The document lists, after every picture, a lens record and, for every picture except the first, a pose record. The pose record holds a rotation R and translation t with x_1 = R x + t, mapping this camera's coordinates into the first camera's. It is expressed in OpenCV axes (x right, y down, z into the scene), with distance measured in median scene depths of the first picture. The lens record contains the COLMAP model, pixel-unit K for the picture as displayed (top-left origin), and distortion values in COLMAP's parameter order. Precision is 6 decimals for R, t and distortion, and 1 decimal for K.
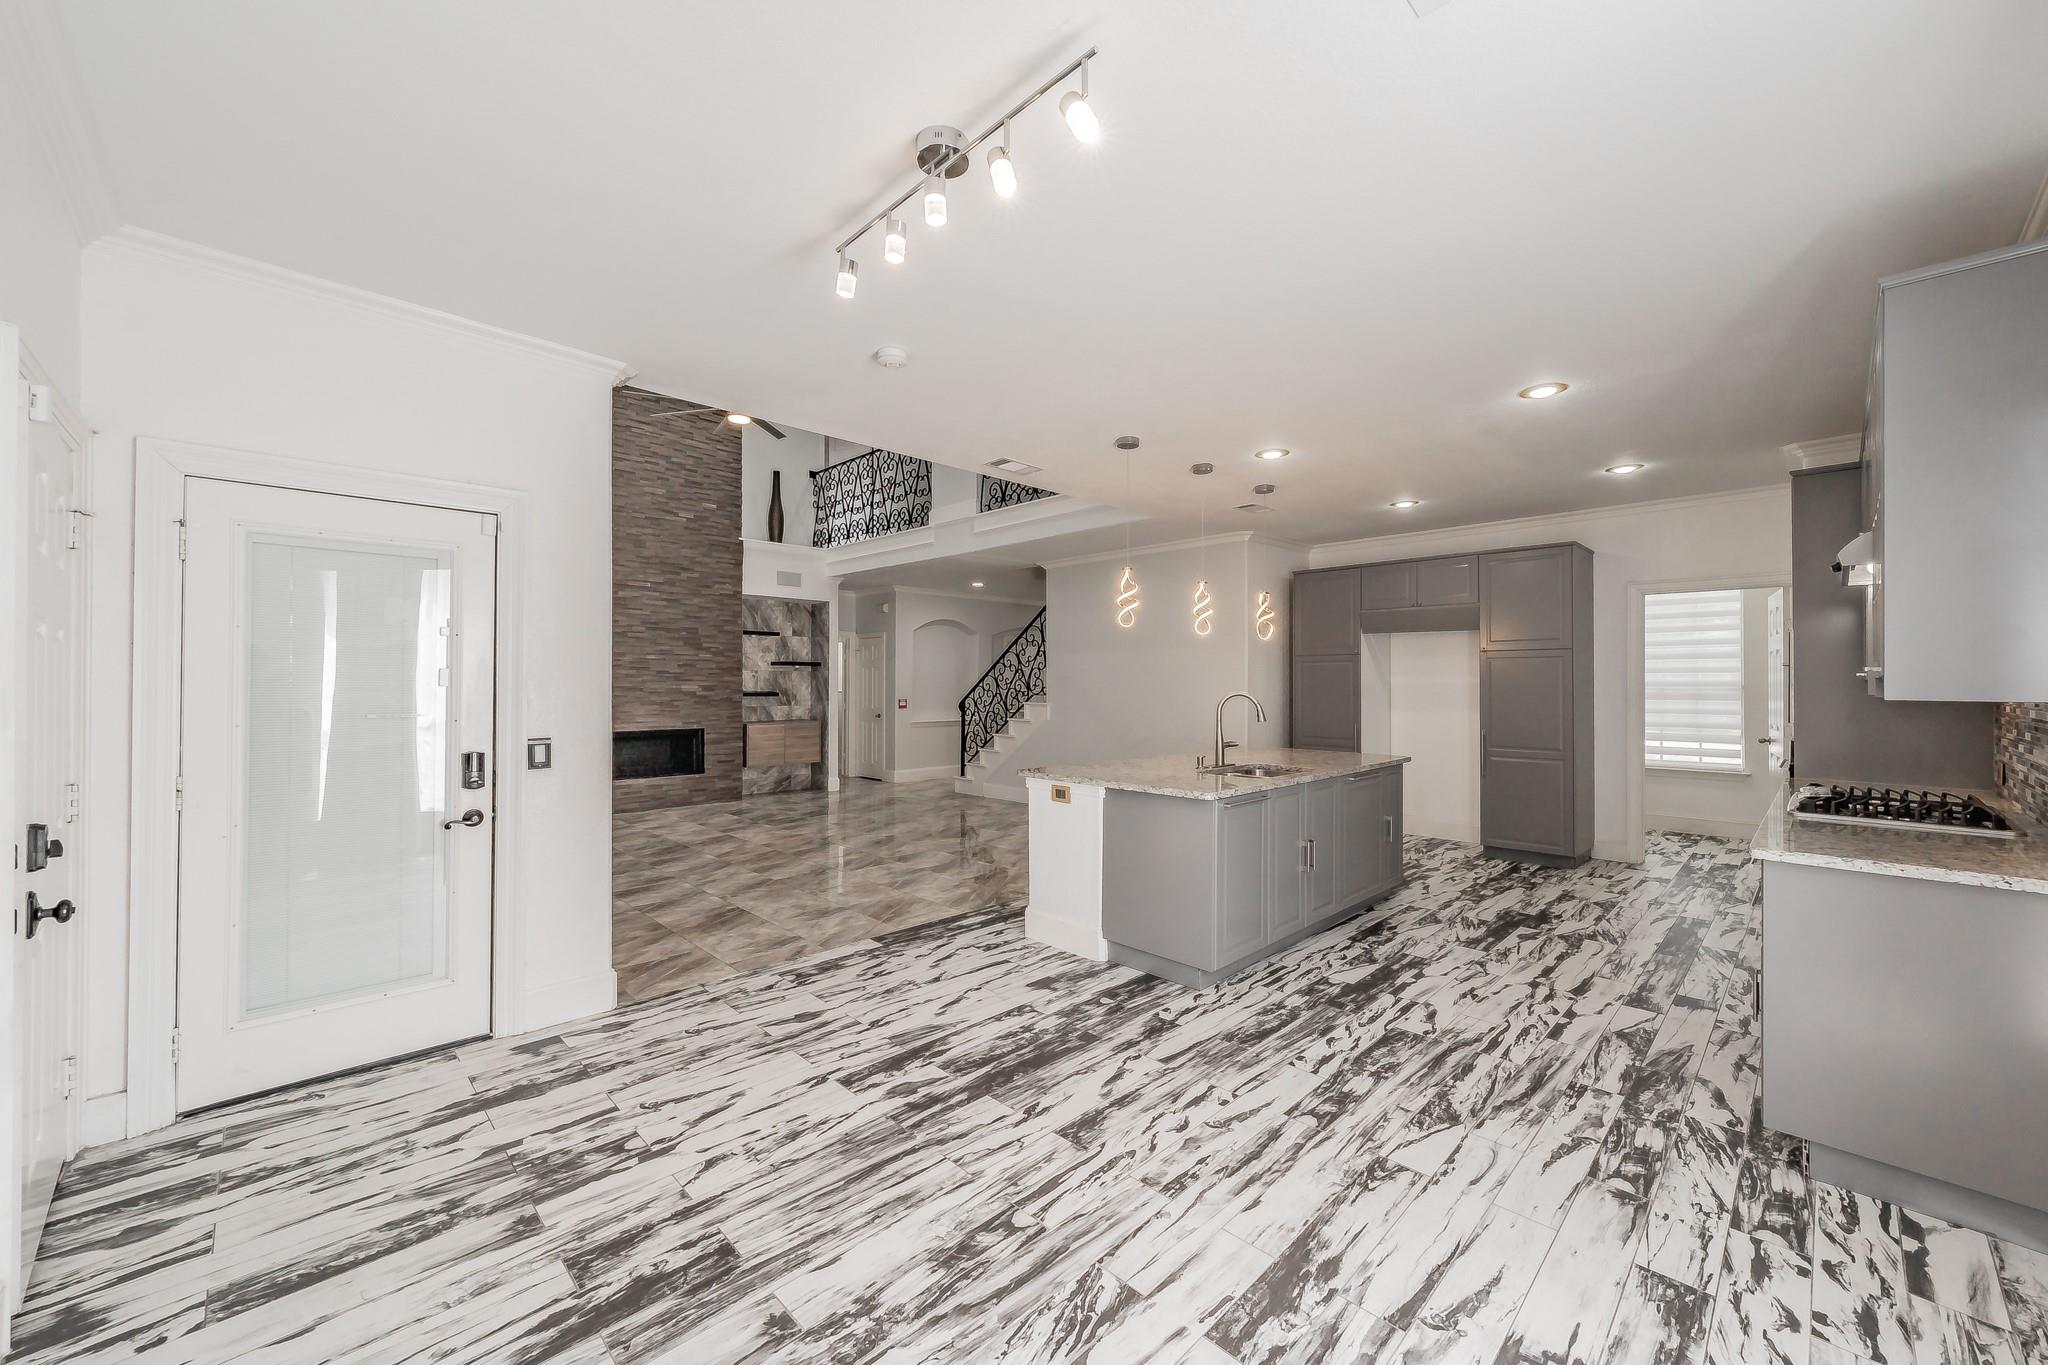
lens RADIAL K [[783.2, 0, 1060.1], [0, 783.2, 681.3], [0, 0, 1]] dist [0.001327, 0.000067]
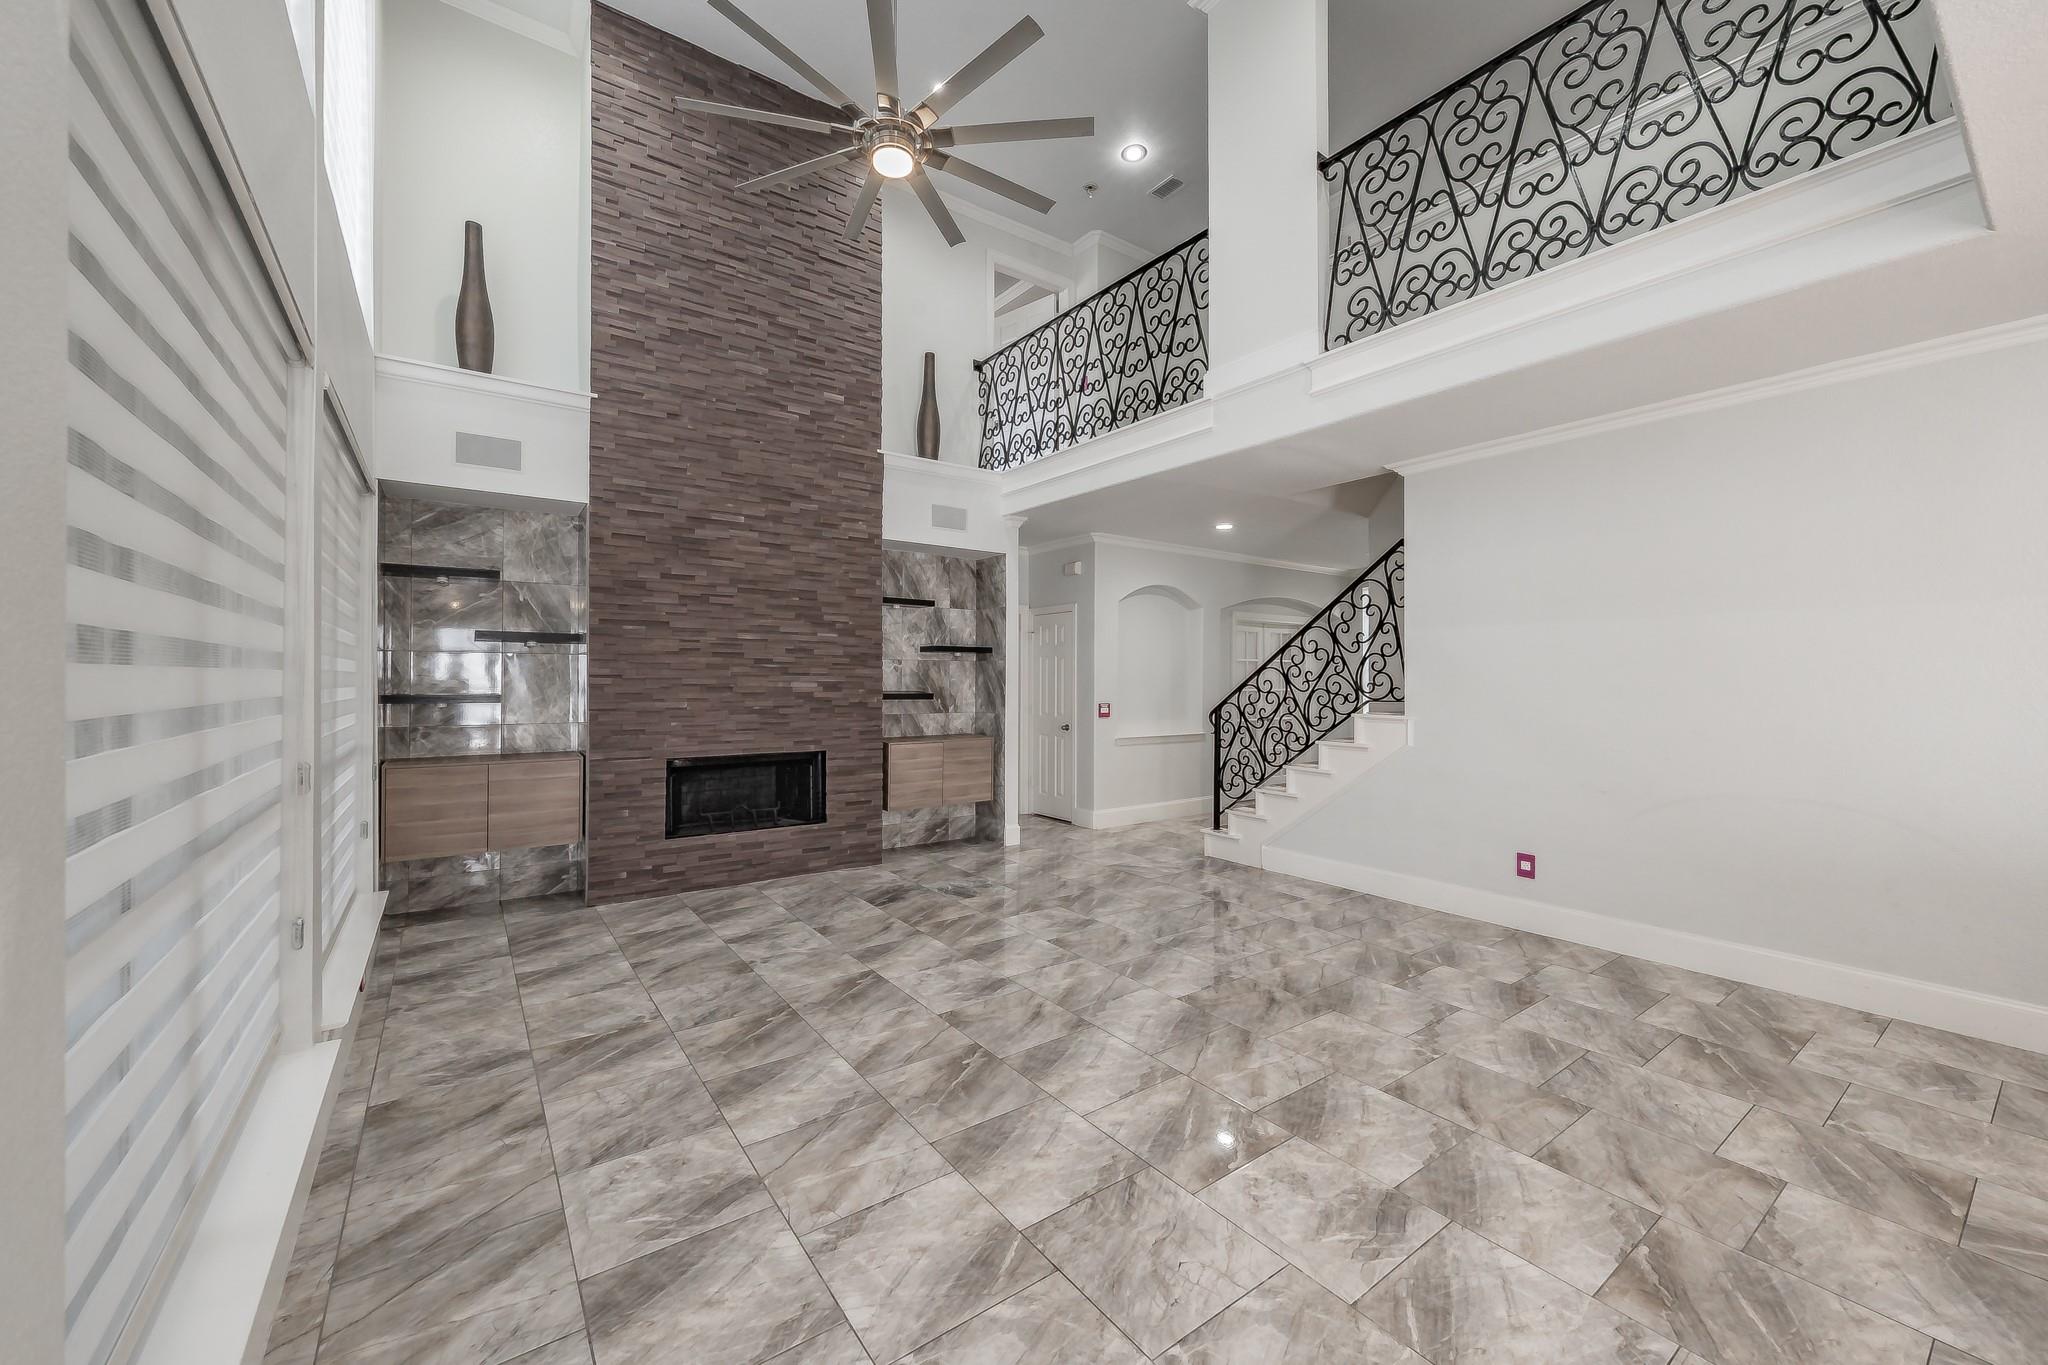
lens RADIAL K [[783.2, 0, 1022.4], [0, 783.2, 680.7], [0, 0, 1]] dist [0.001327, 0.000067]
pose [[0.985279, 0.001797, -0.170947, -0.175525], [-0.001153, 0.999992, 0.003869, 0.001159], [0.170952, -0.003615, 0.985273, 0.373665]]
